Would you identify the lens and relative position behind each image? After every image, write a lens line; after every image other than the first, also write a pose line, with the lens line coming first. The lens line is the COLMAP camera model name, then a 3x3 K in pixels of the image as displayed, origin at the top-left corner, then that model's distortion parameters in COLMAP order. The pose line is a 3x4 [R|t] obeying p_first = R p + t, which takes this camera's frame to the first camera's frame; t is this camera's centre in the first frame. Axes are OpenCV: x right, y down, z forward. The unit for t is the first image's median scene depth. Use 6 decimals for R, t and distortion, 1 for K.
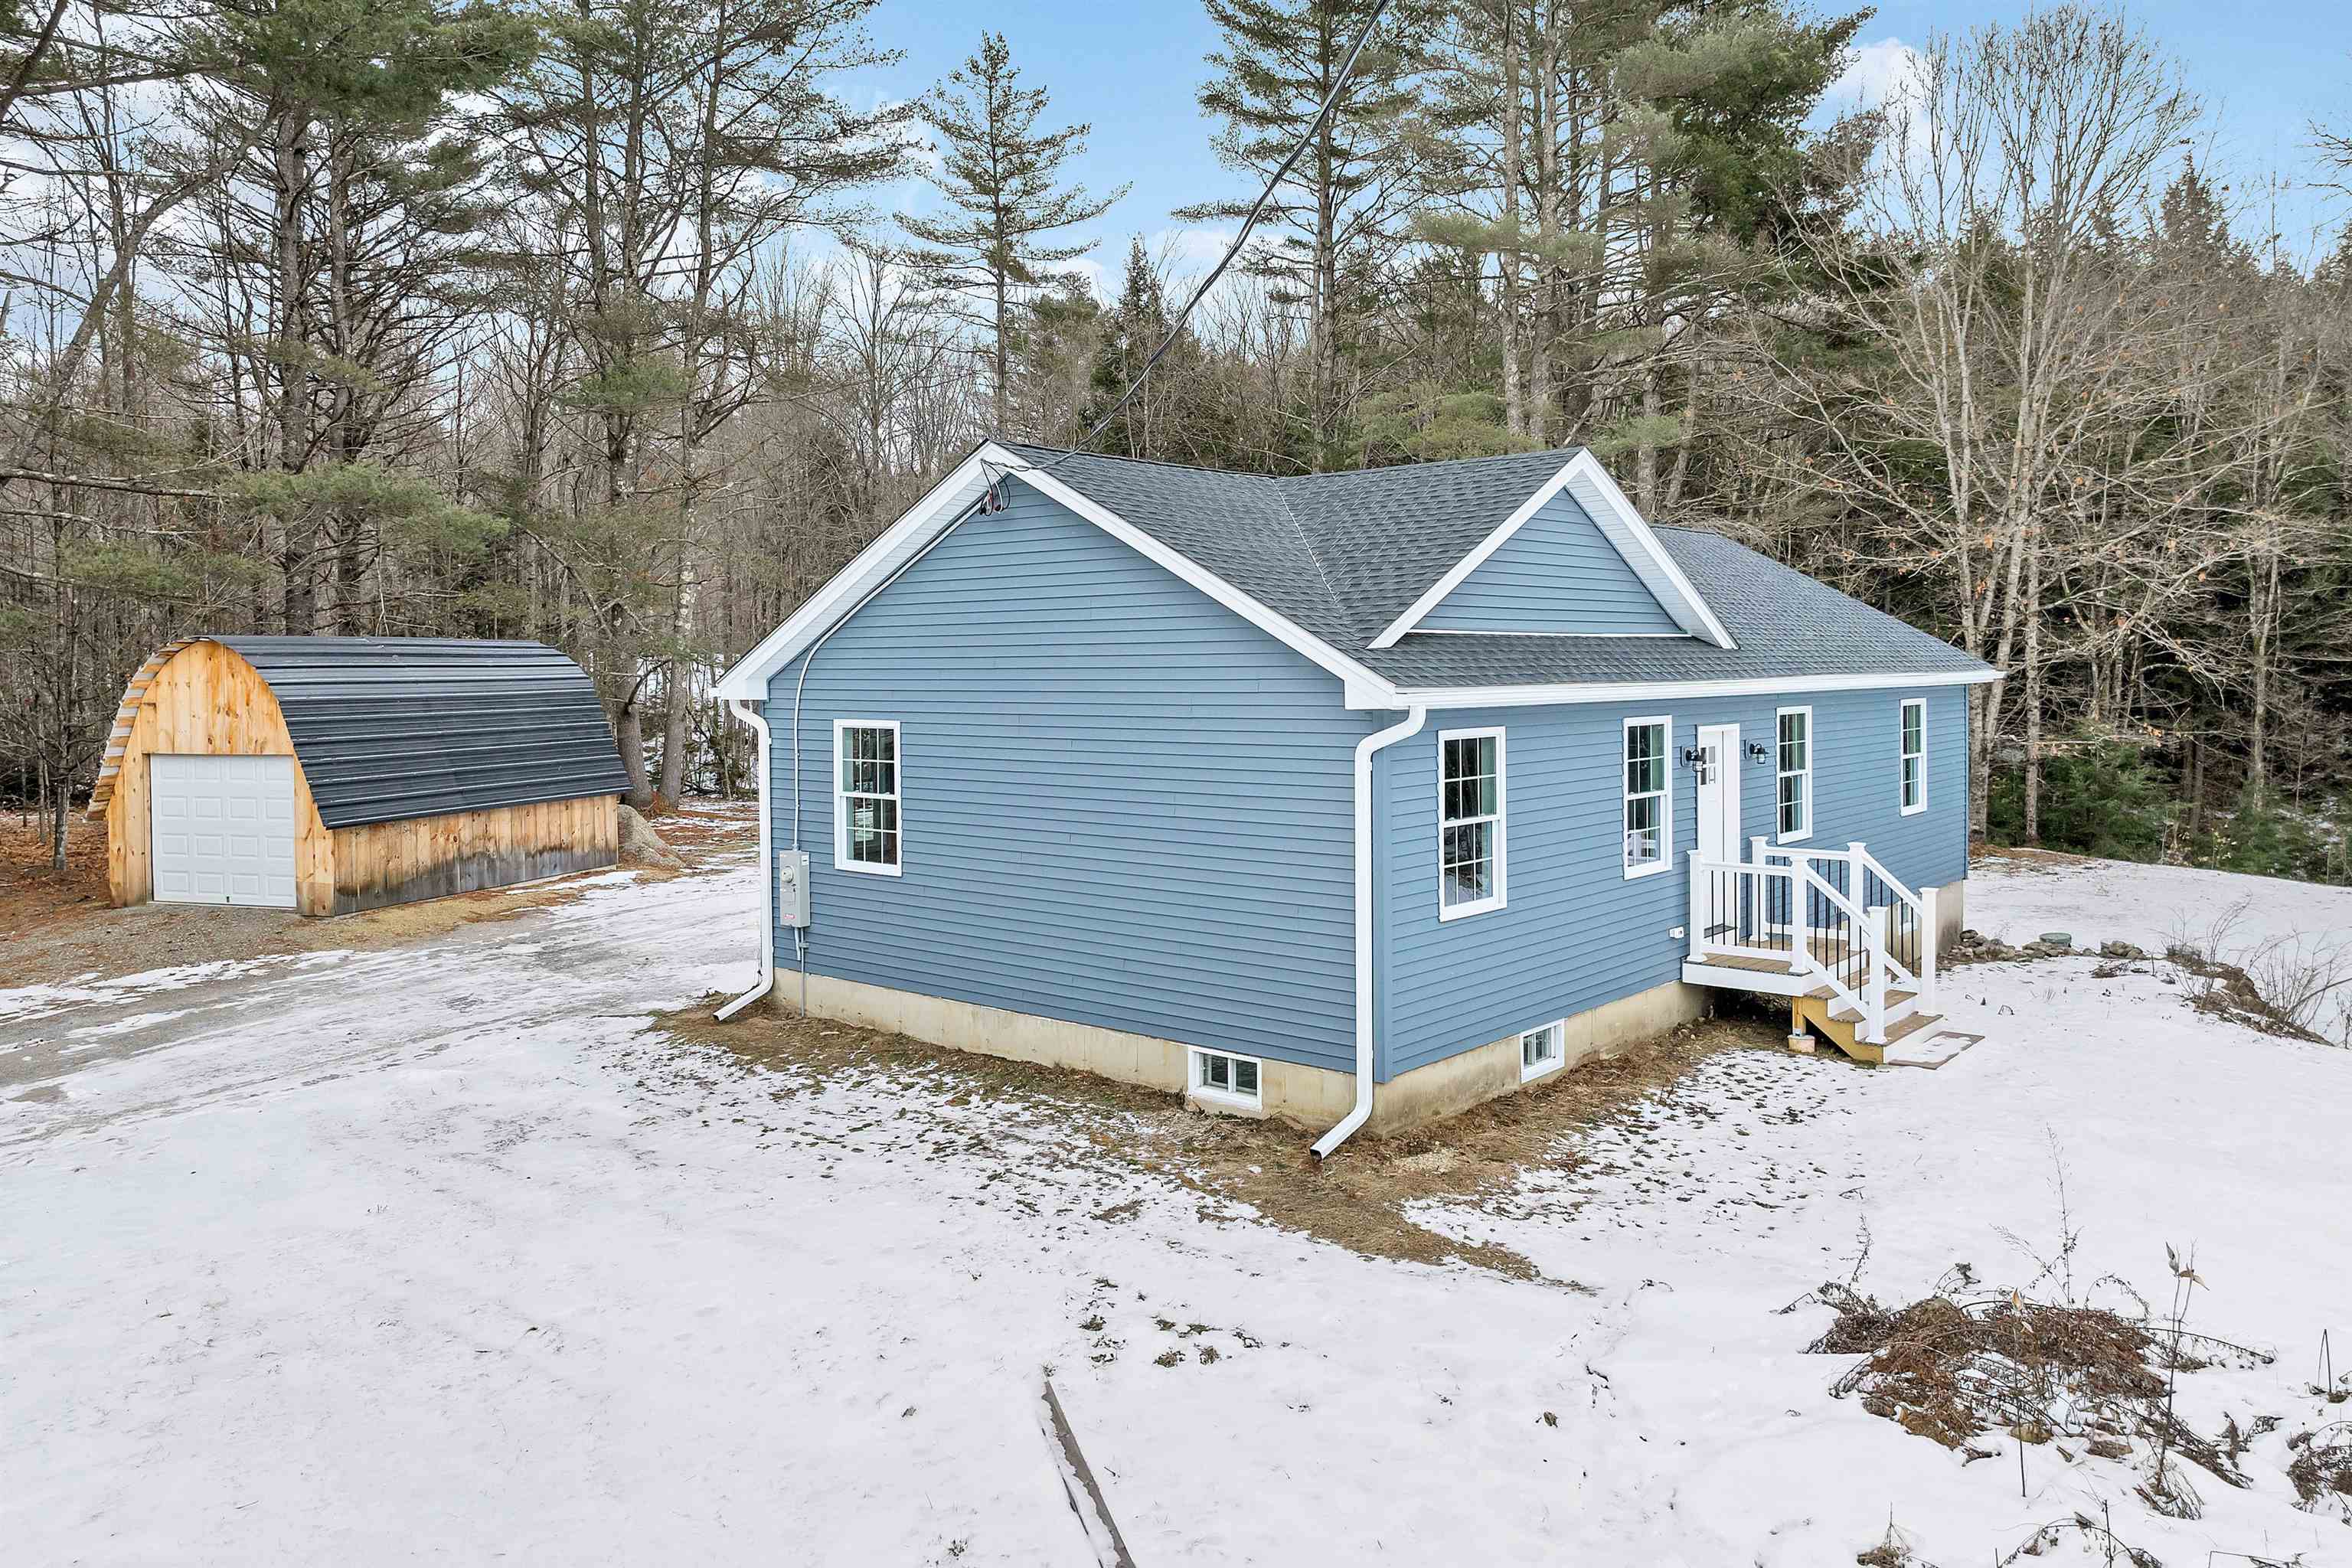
lens RADIAL K [[1689.1, 0, 1175.5], [0, 1689.1, 687.5], [0, 0, 1]] dist [-0.031921, -0.004486]
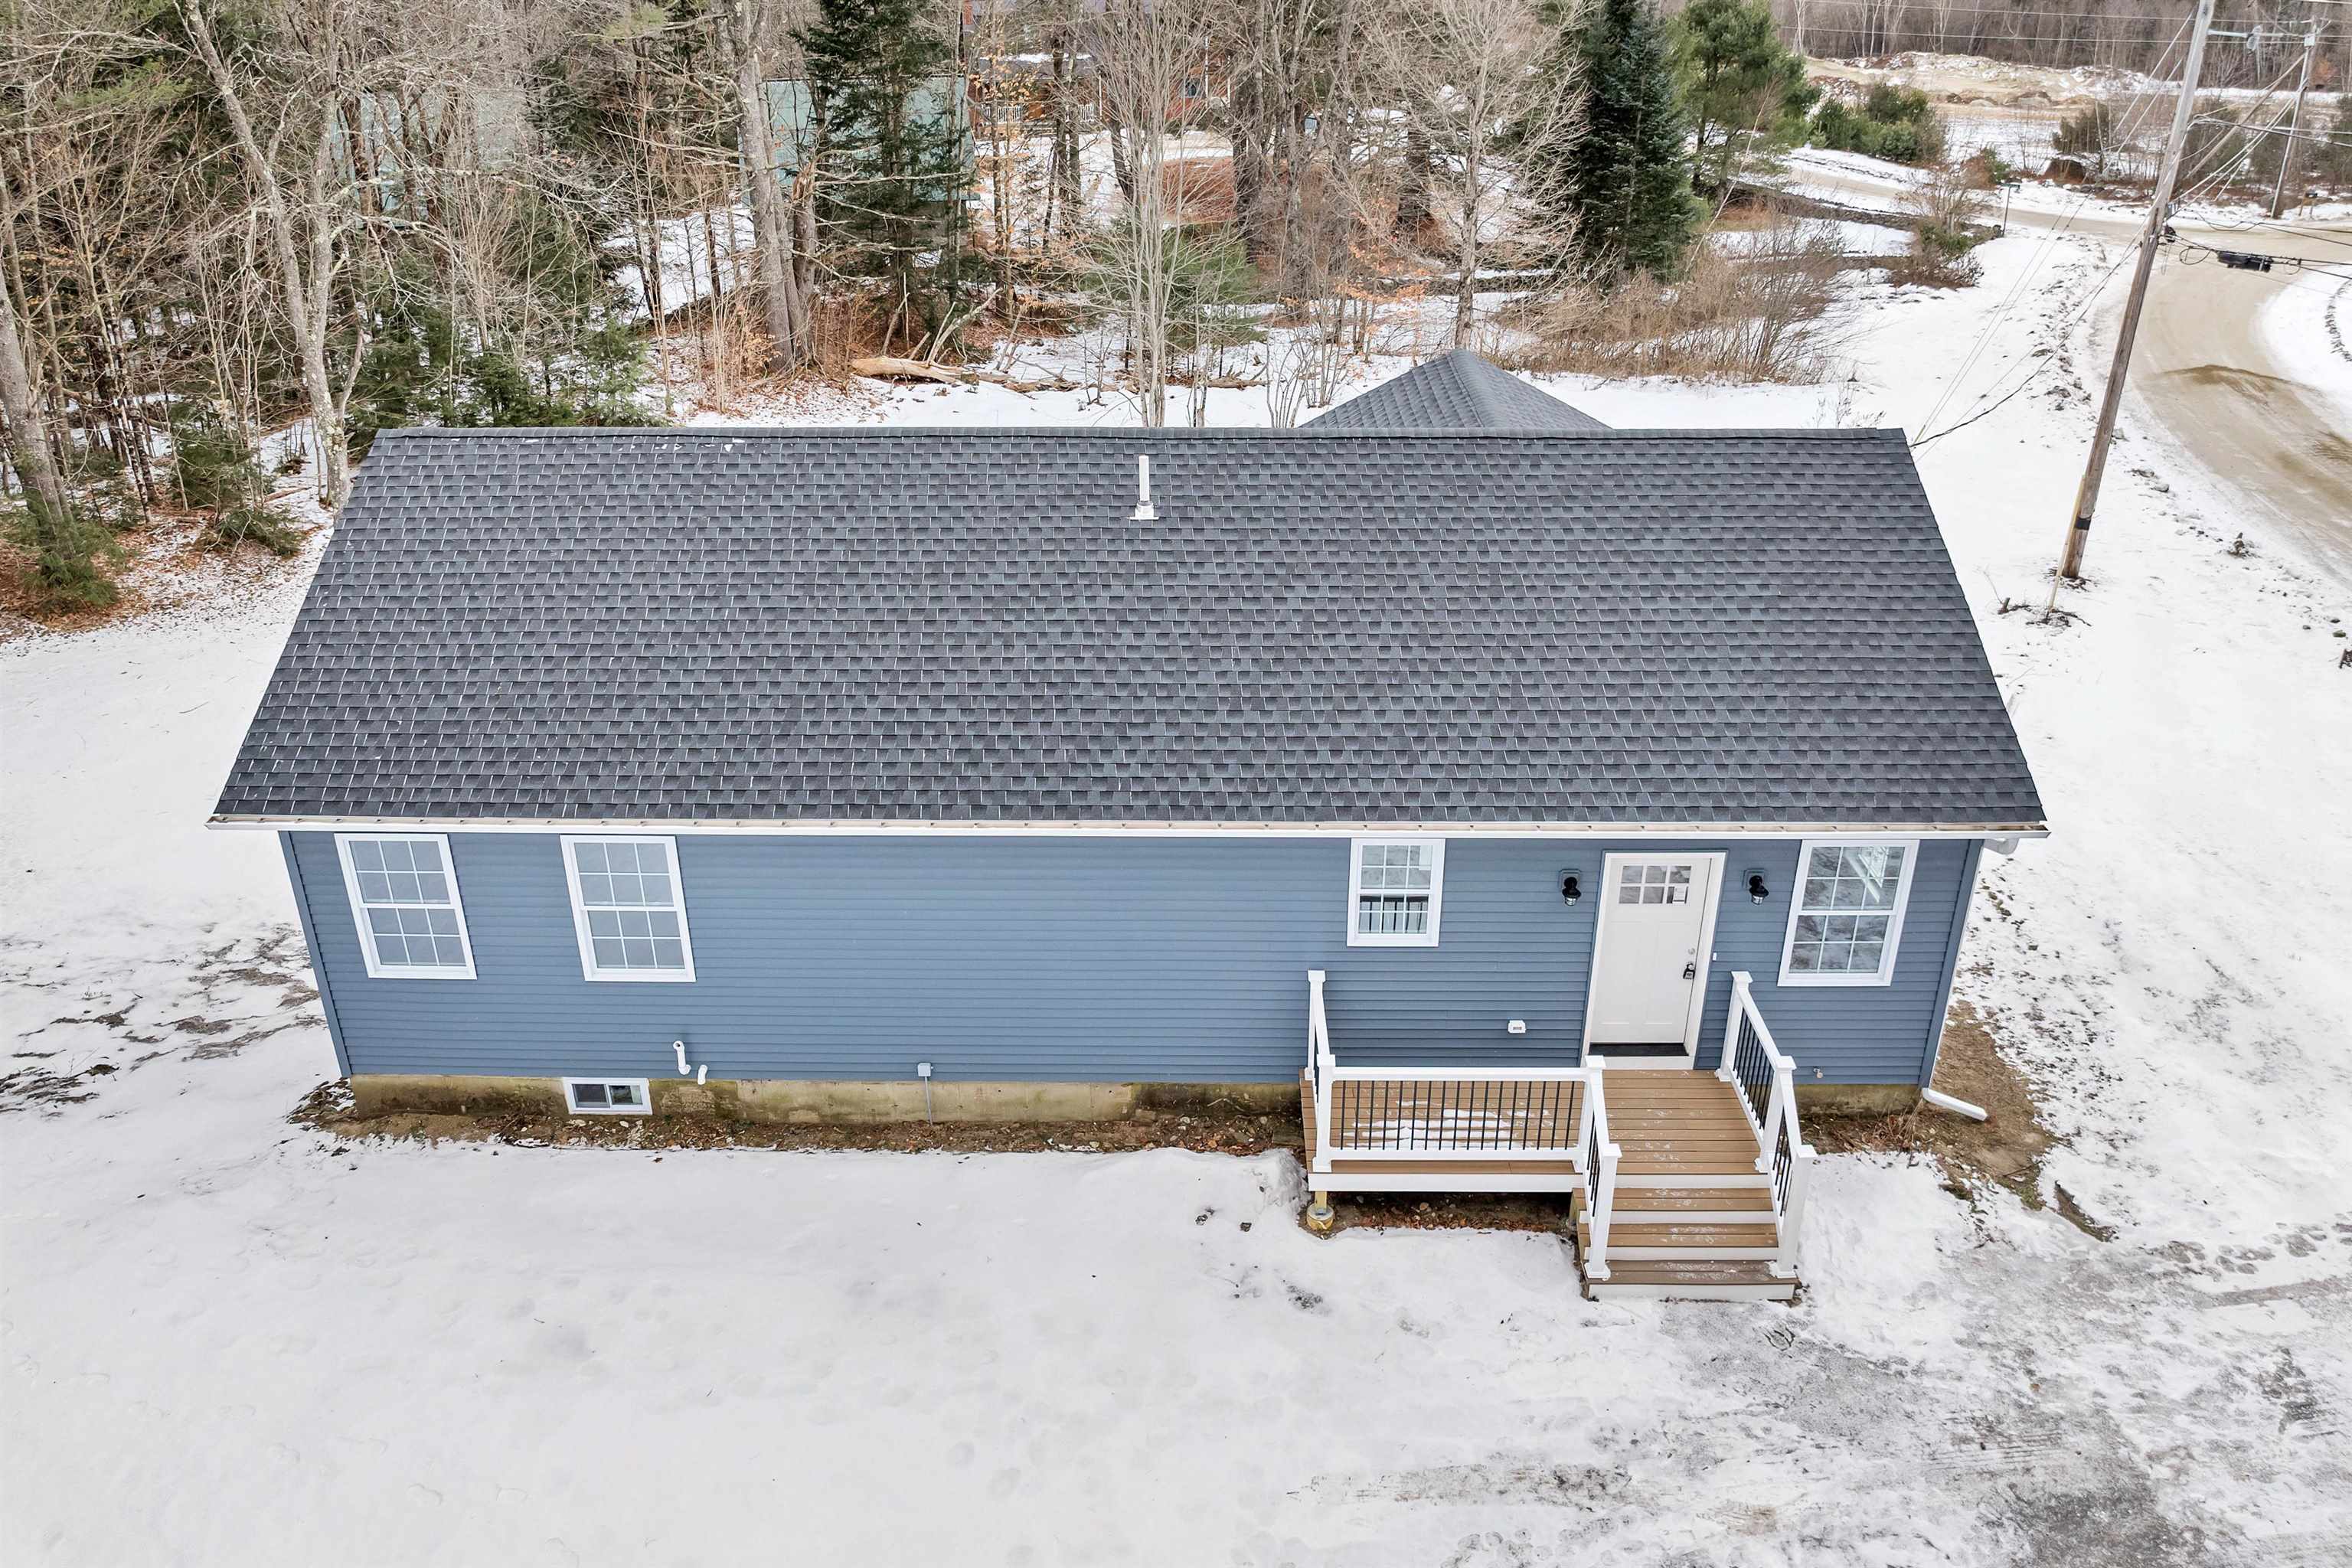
lens RADIAL K [[1695.4, 0, 1169.8], [0, 1695.4, 685.0], [0, 0, 1]] dist [-0.060231, 0.031420]
pose [[-0.638288, -0.302338, 0.707941, -0.594040], [0.024301, 0.911273, 0.411085, -0.425651], [-0.769414, 0.279594, -0.574307, 1.894738]]
